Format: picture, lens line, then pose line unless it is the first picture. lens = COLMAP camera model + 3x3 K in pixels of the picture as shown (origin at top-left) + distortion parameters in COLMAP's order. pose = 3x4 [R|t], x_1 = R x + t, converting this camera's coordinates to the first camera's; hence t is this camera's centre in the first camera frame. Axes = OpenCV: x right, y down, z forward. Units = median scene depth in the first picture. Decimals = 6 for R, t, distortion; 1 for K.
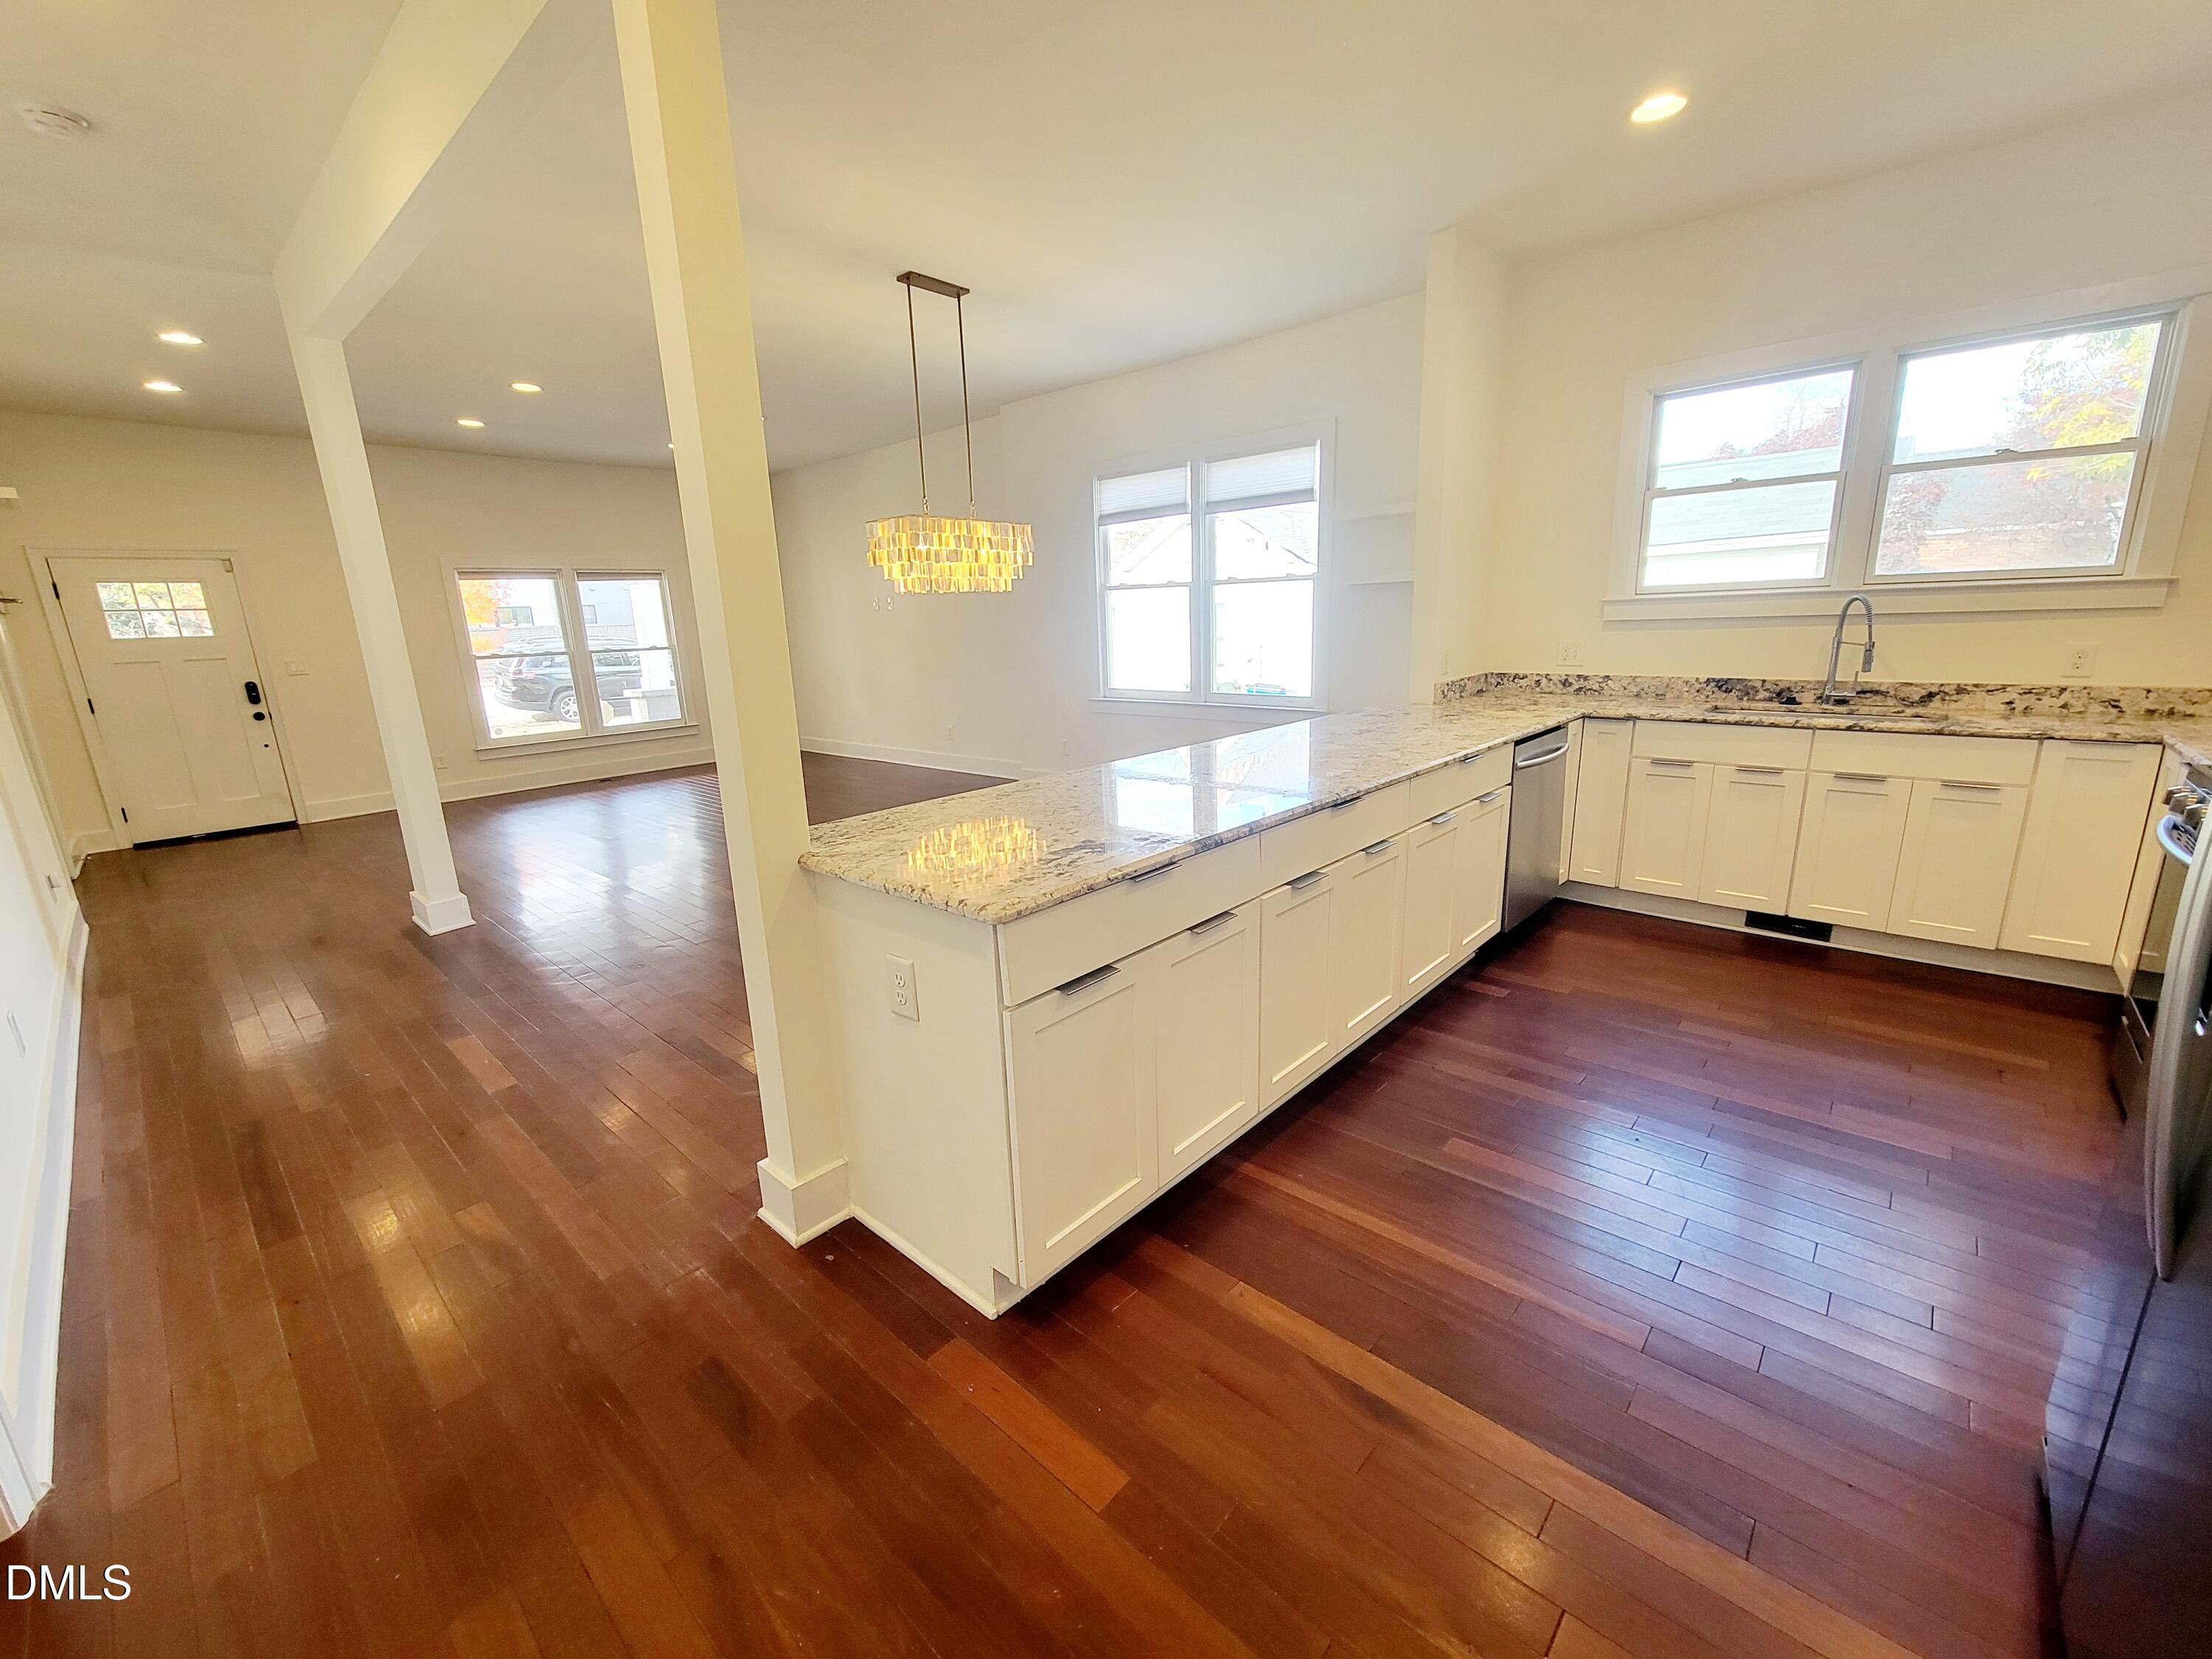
lens RADIAL K [[899.6, 0, 1099.2], [0, 899.6, 829.8], [0, 0, 1]] dist [0.000390, 0.000773]
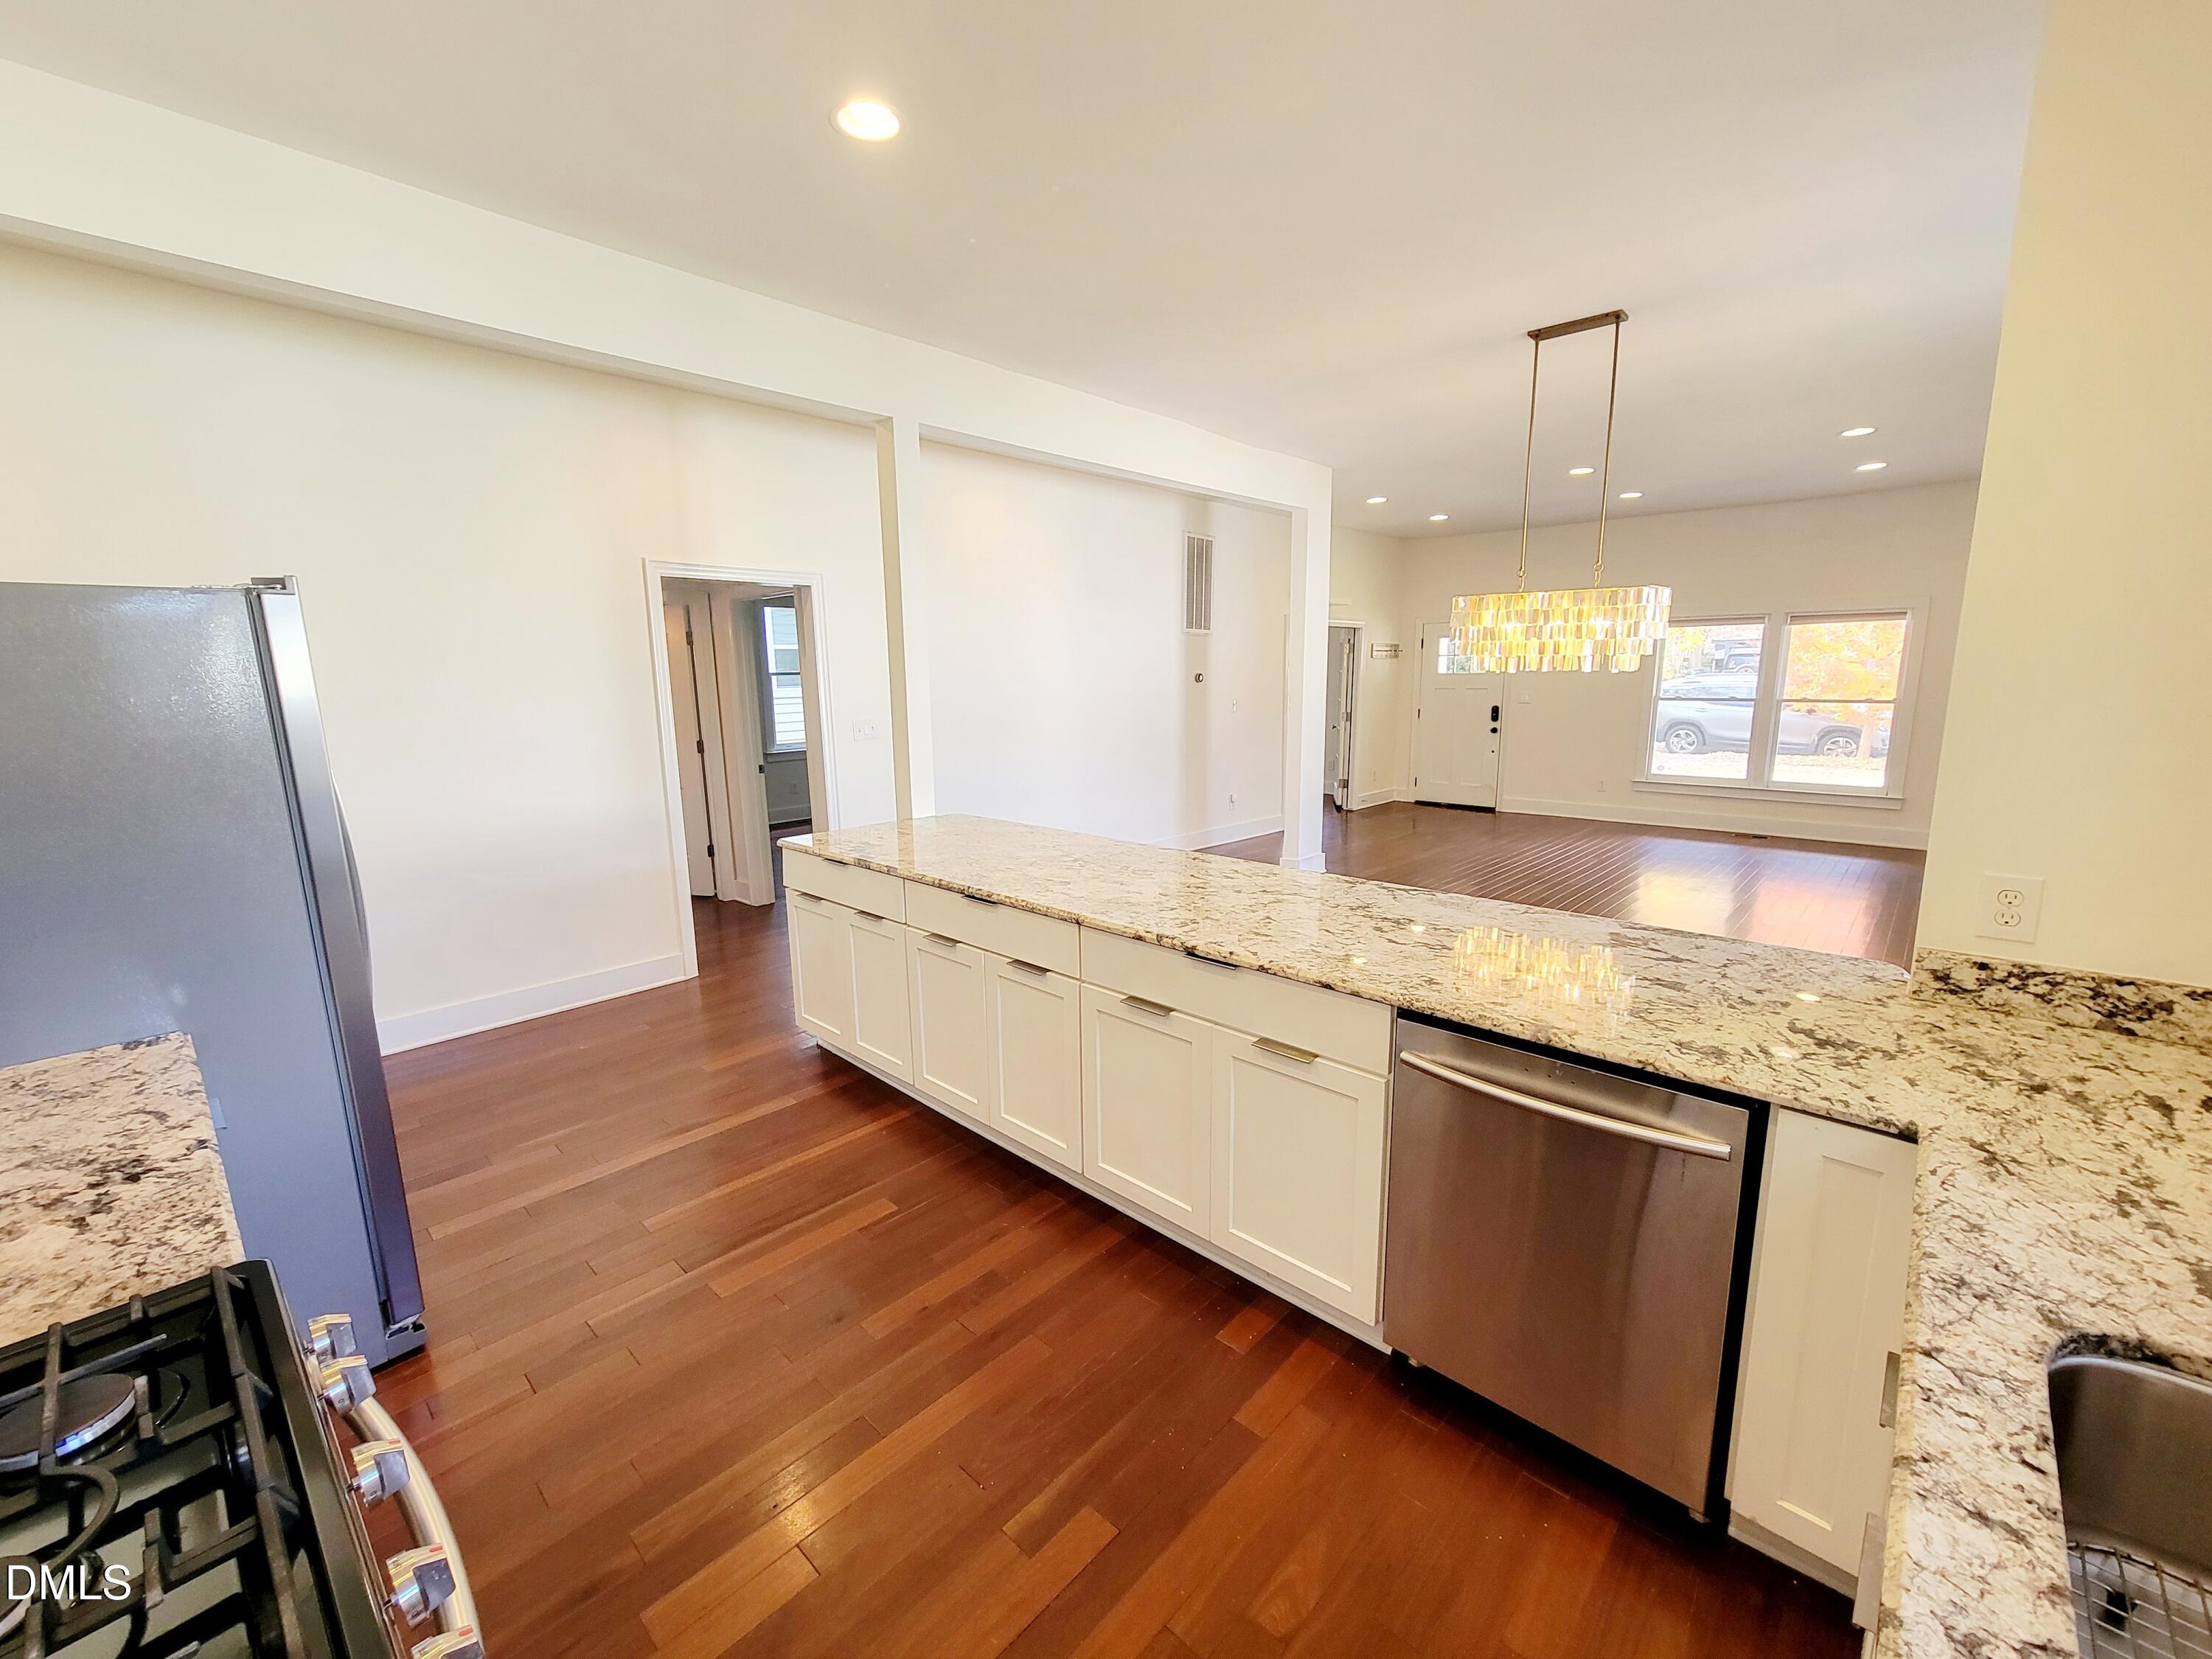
lens RADIAL K [[899.6, 0, 1088.3], [0, 899.6, 831.1], [0, 0, 1]] dist [0.000390, 0.000773]
pose [[-0.025230, 0.216413, -0.975976, 0.783143], [-0.221163, 0.950887, 0.216567, -0.228727], [0.974910, 0.221314, 0.023872, 0.629699]]
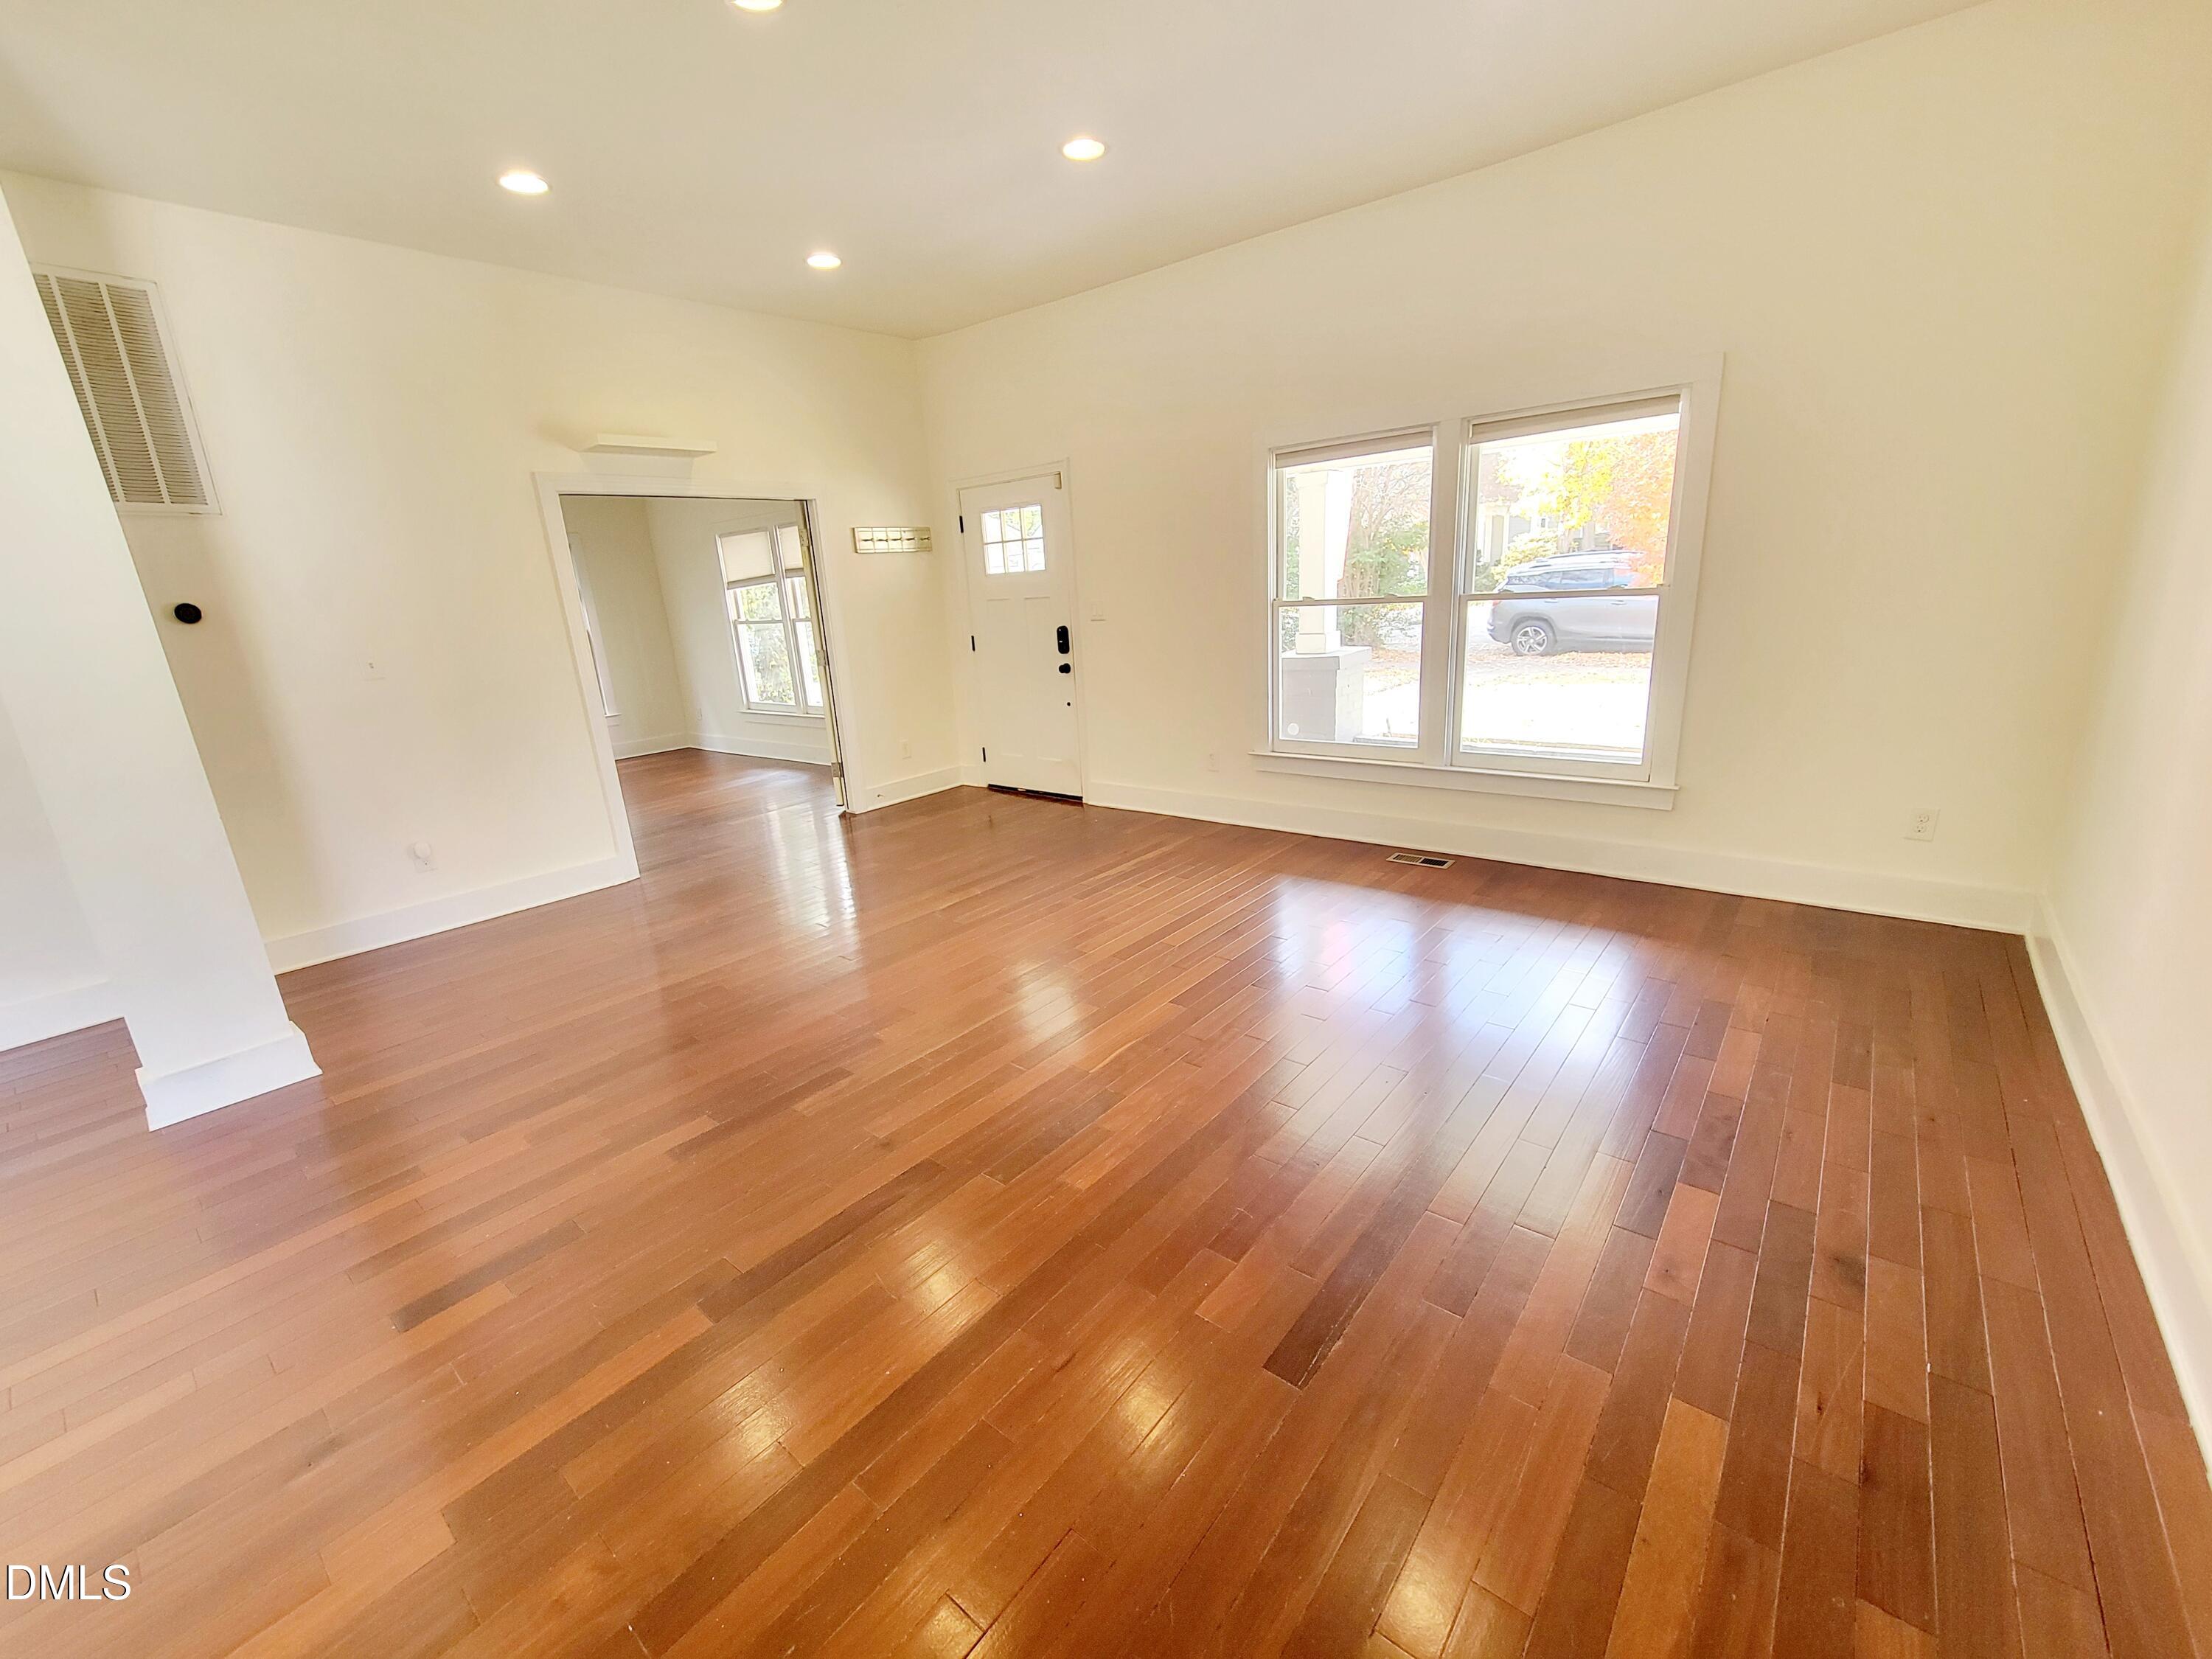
lens RADIAL K [[899.6, 0, 1087.6], [0, 899.6, 827.5], [0, 0, 1]] dist [0.000390, 0.000773]
pose [[0.057255, 0.298269, -0.952763, -0.168695], [-0.175394, 0.942491, 0.284513, -0.369831], [0.982832, 0.150820, 0.106277, 1.555910]]
